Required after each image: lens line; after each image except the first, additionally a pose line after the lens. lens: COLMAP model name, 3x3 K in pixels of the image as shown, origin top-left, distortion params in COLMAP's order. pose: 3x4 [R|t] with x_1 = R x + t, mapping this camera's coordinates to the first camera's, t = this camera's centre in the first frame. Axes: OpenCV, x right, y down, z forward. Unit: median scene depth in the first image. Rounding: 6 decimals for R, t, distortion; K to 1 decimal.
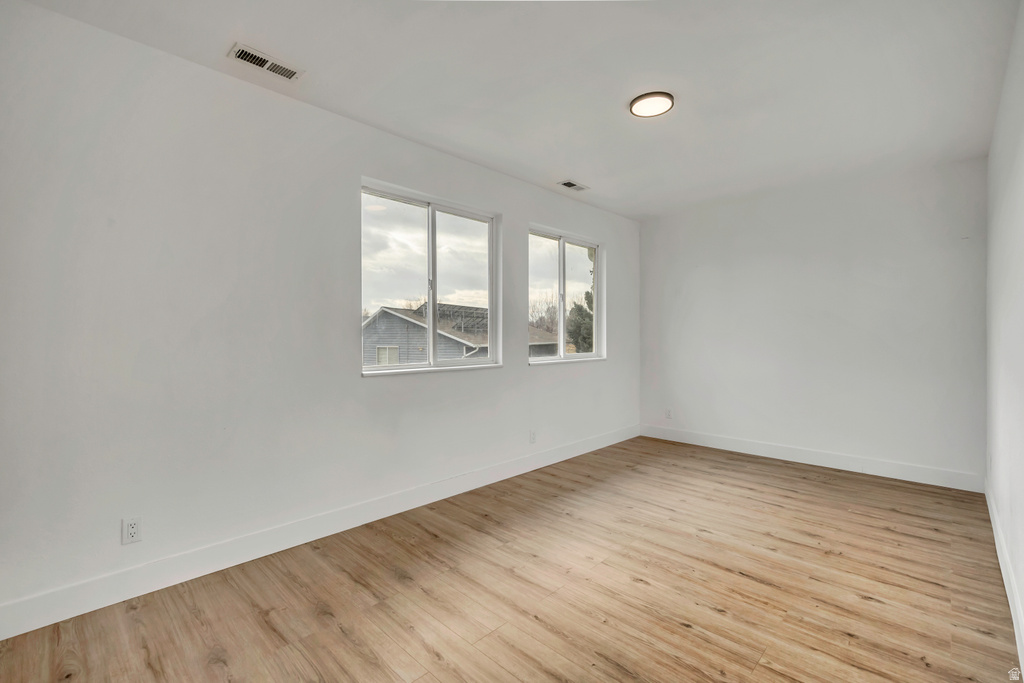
lens RADIAL K [[452.2, 0, 510.9], [0, 452.2, 339.8], [0, 0, 1]] dist [-0.000112, 0.000267]
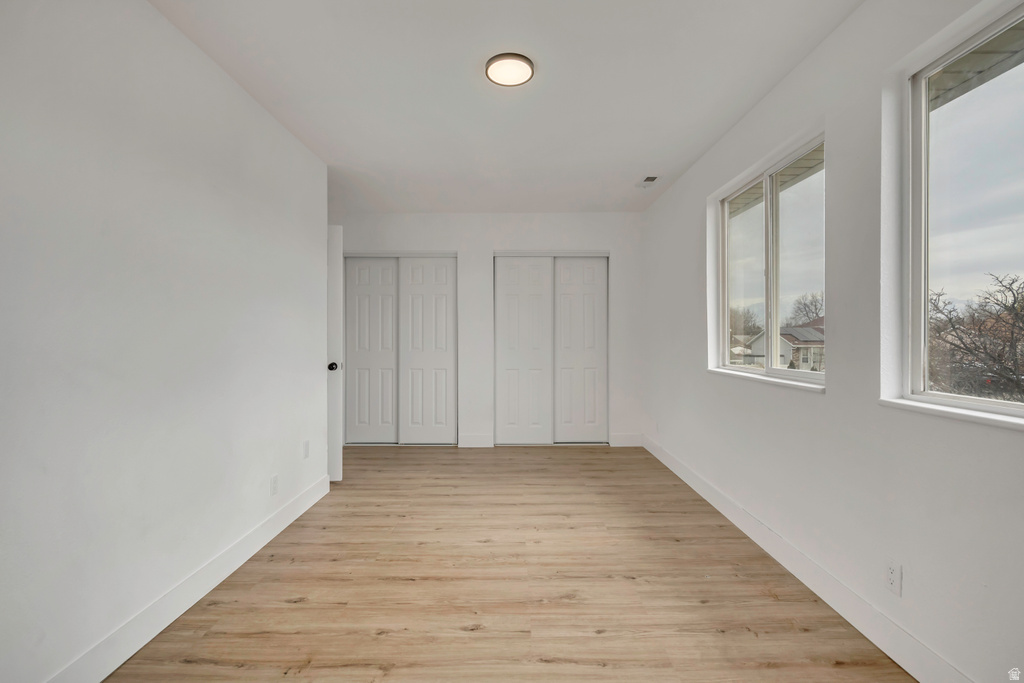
lens RADIAL K [[452.2, 0, 512.2], [0, 452.2, 337.8], [0, 0, 1]] dist [-0.000112, 0.000267]
pose [[-0.717827, 0.005270, -0.696202, 0.961382], [-0.001728, 0.999955, 0.009352, -0.016521], [0.696219, 0.007916, -0.717785, 1.717223]]
